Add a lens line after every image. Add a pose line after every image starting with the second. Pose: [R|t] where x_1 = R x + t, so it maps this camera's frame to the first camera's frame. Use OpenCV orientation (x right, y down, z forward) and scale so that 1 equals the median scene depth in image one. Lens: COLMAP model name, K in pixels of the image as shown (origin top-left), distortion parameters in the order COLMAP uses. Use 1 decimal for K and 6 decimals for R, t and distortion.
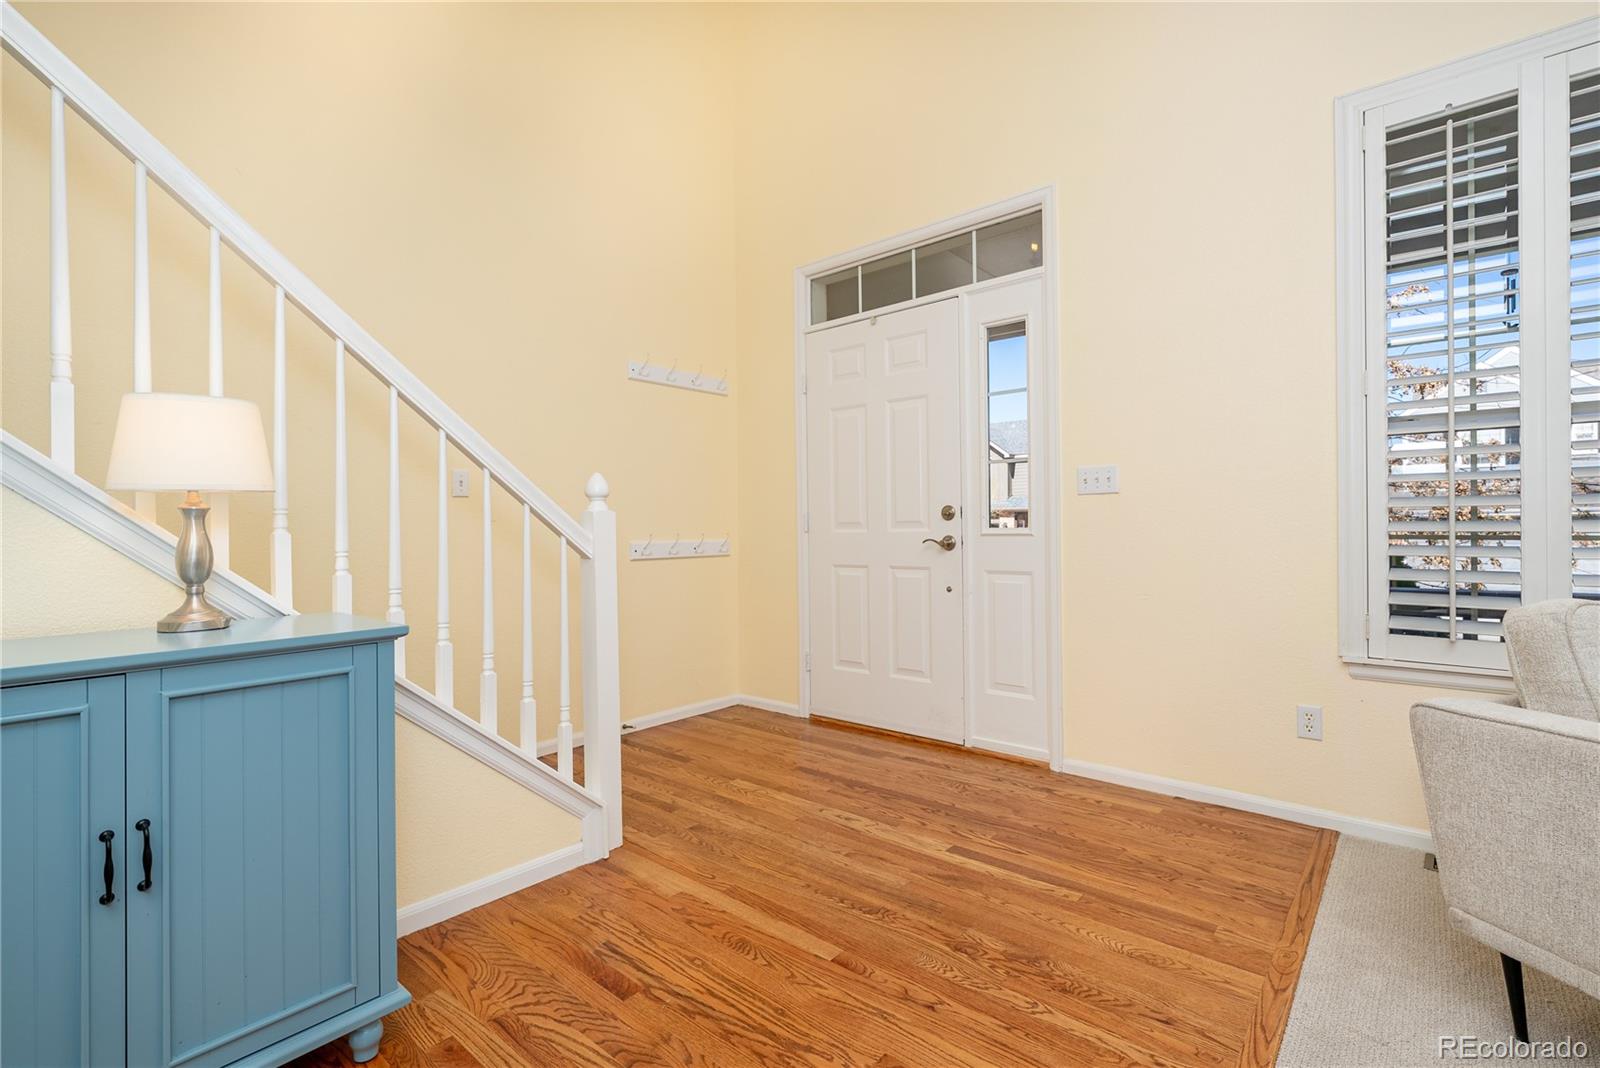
lens RADIAL K [[720.8, 0, 796.9], [0, 720.8, 526.8], [0, 0, 1]] dist [-0.002787, -0.000086]
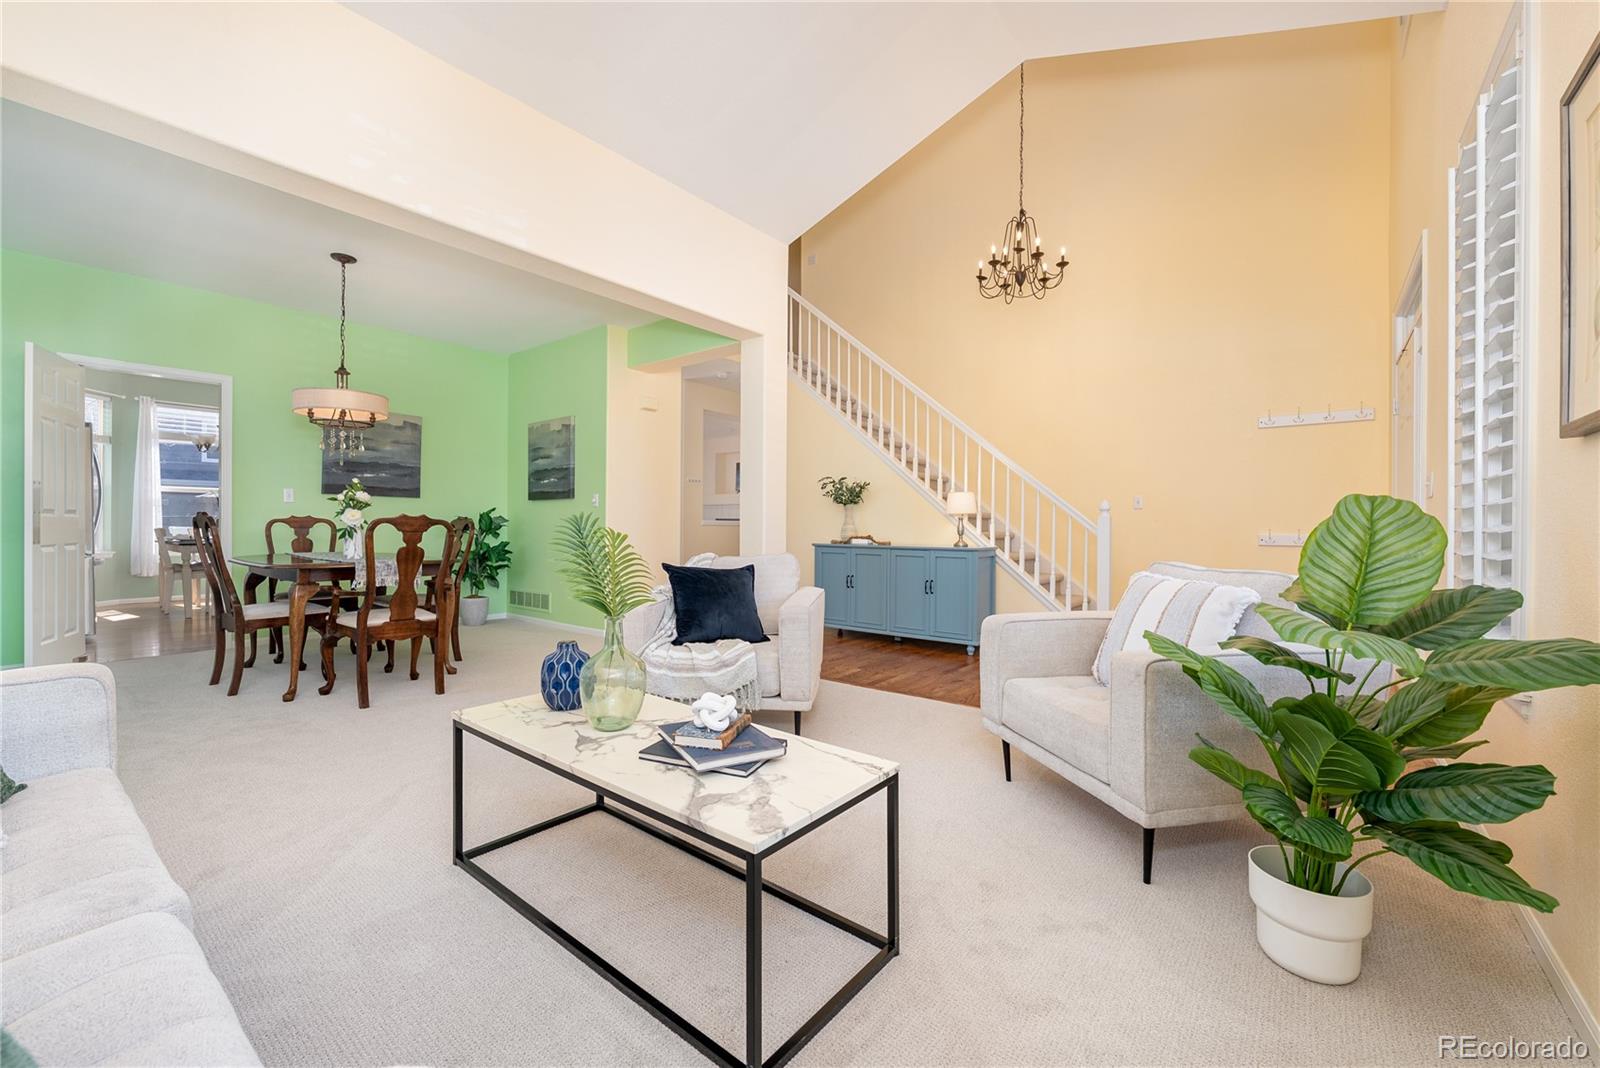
lens RADIAL K [[622.7, 0, 804.6], [0, 622.7, 533.1], [0, 0, 1]] dist [-0.009713, -0.000073]
pose [[0.031312, 0.012600, -0.999430, 2.809511], [-0.006876, 0.999900, 0.012391, 0.024073], [0.999486, 0.006484, 0.031395, -0.082635]]
